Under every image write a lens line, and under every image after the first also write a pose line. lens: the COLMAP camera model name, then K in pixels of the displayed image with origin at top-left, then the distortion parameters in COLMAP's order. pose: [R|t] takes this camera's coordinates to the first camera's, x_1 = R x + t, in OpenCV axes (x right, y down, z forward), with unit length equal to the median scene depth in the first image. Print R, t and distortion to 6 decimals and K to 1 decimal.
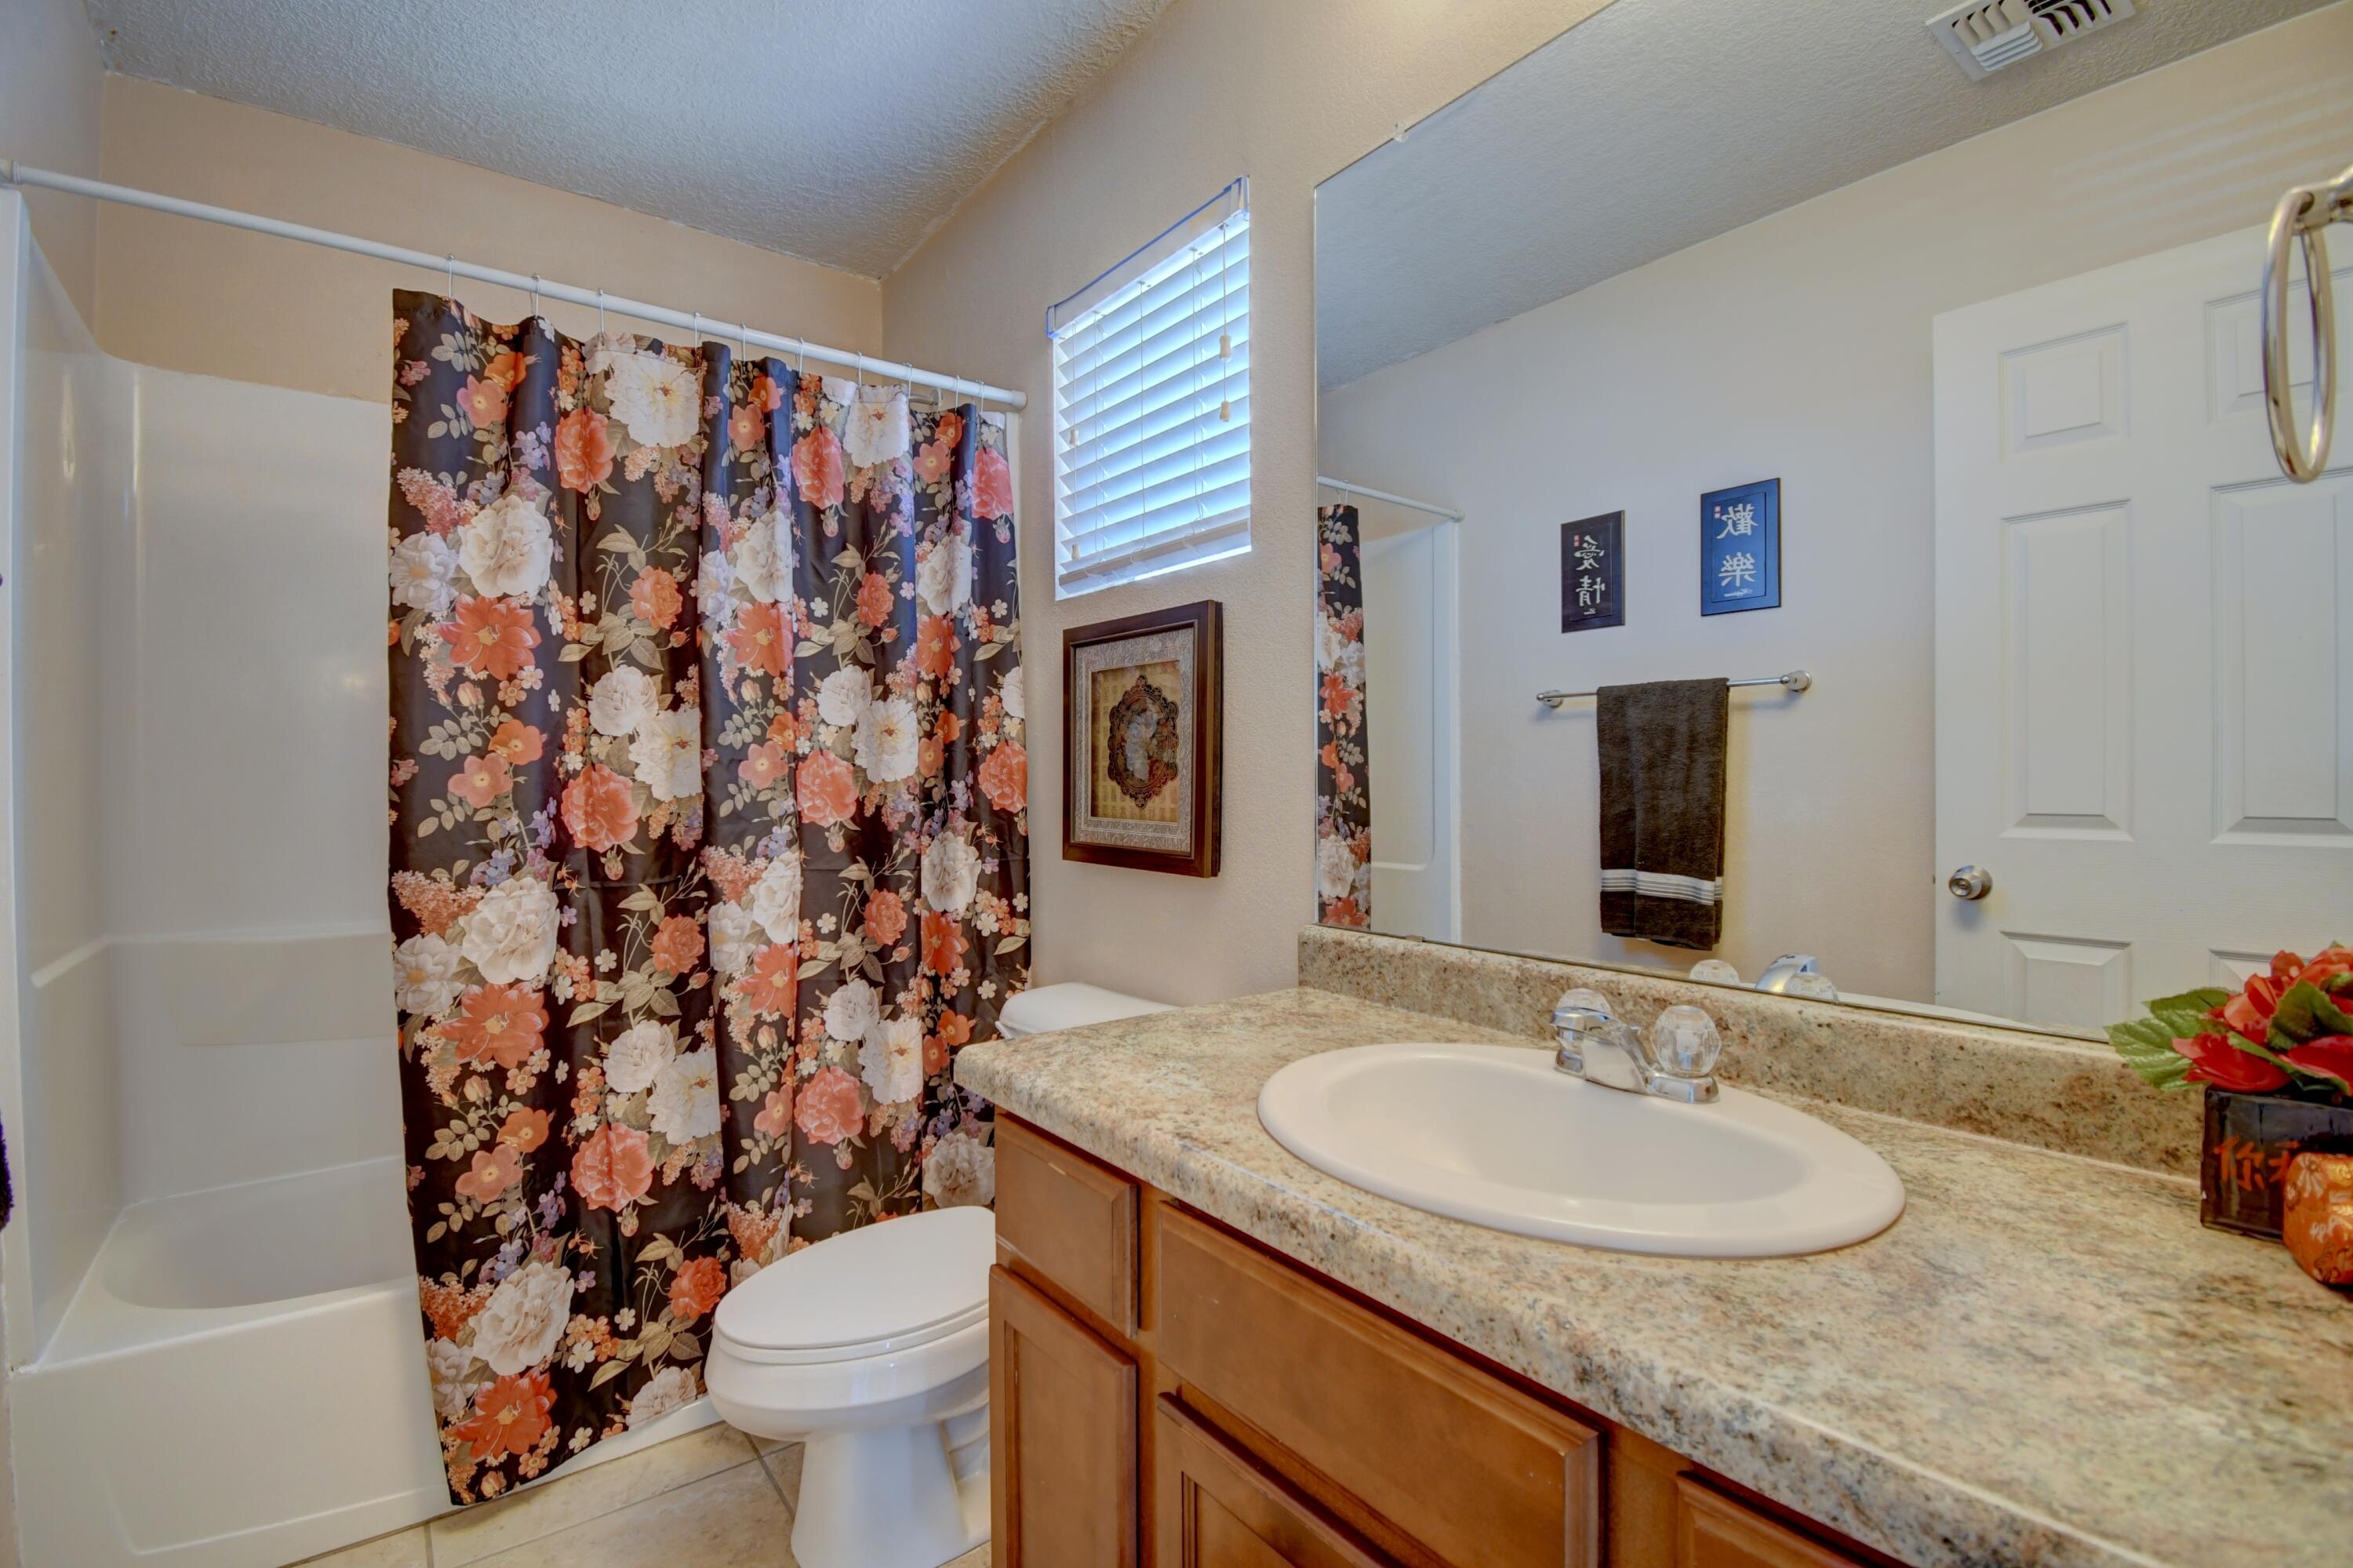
lens RADIAL K [[1041.7, 0, 1185.1], [0, 1041.7, 774.9], [0, 0, 1]] dist [-0.005251, -0.000314]
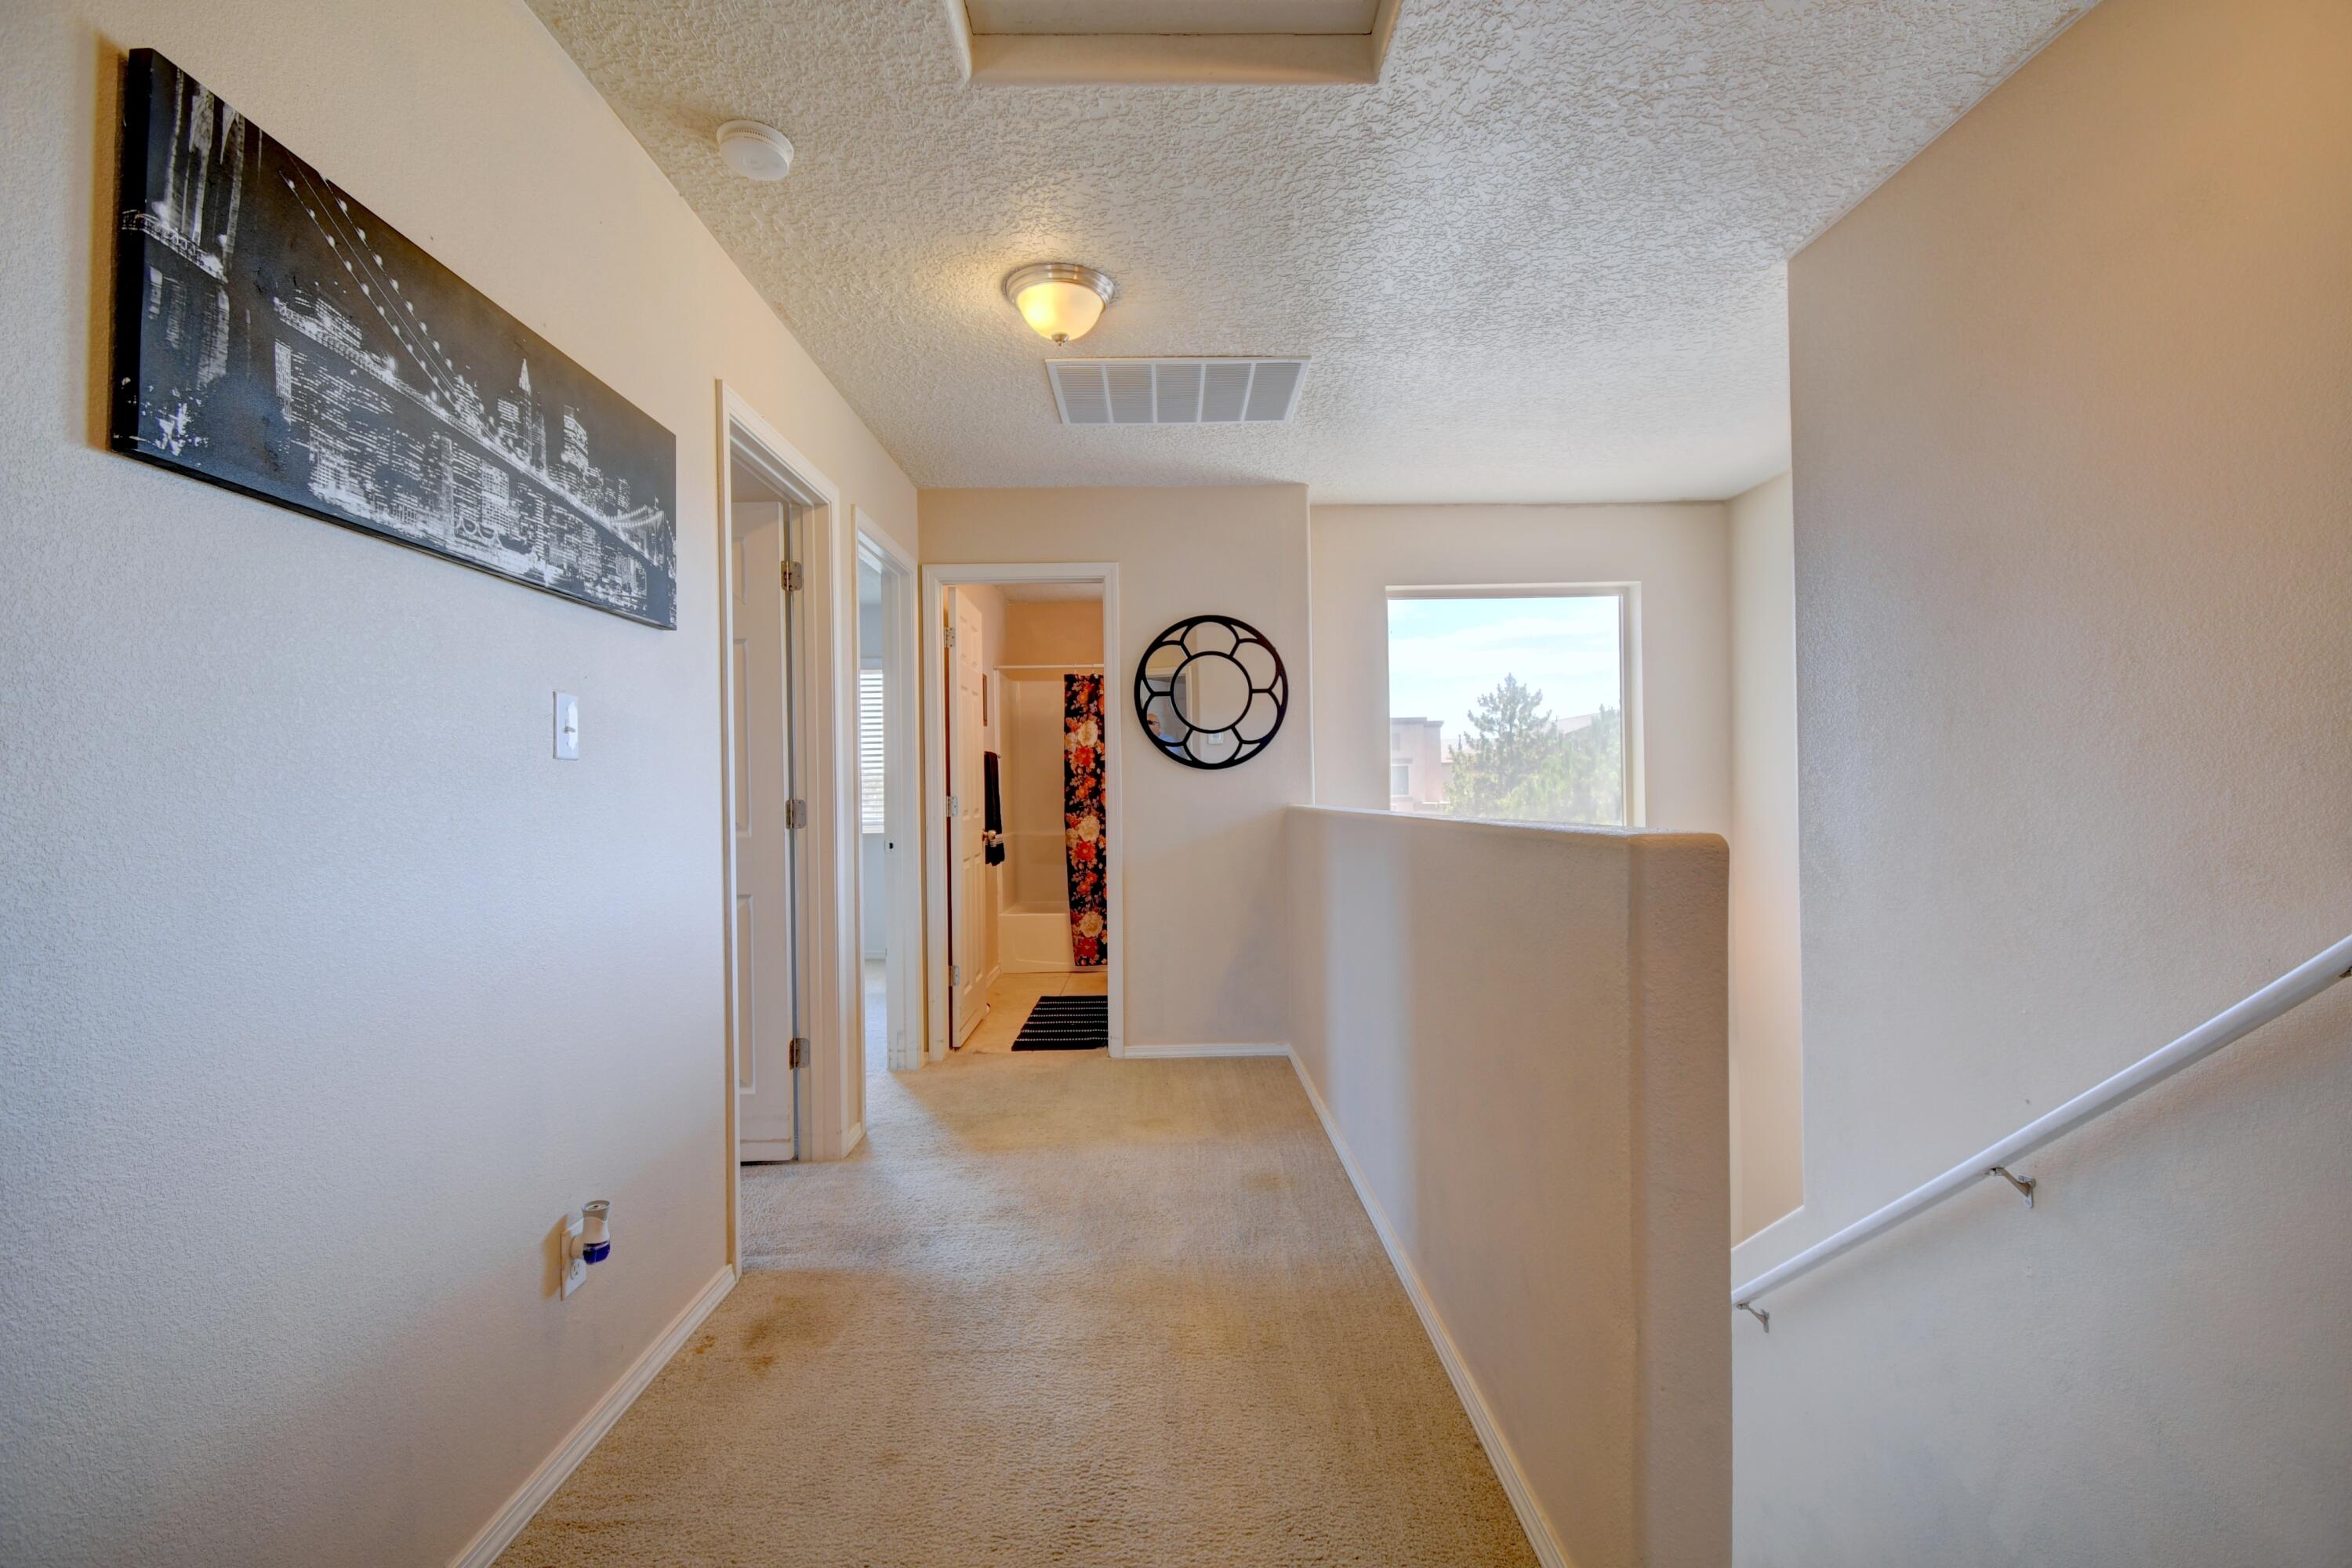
lens RADIAL K [[1041.2, 0, 1171.5], [0, 1041.2, 780.9], [0, 0, 1]] dist [-0.005251, -0.000314]
pose [[0.811363, -0.005464, -0.584517, 2.018311], [0.006096, 0.999981, -0.000886, -0.030450], [0.584510, -0.002844, 0.811381, -2.137552]]
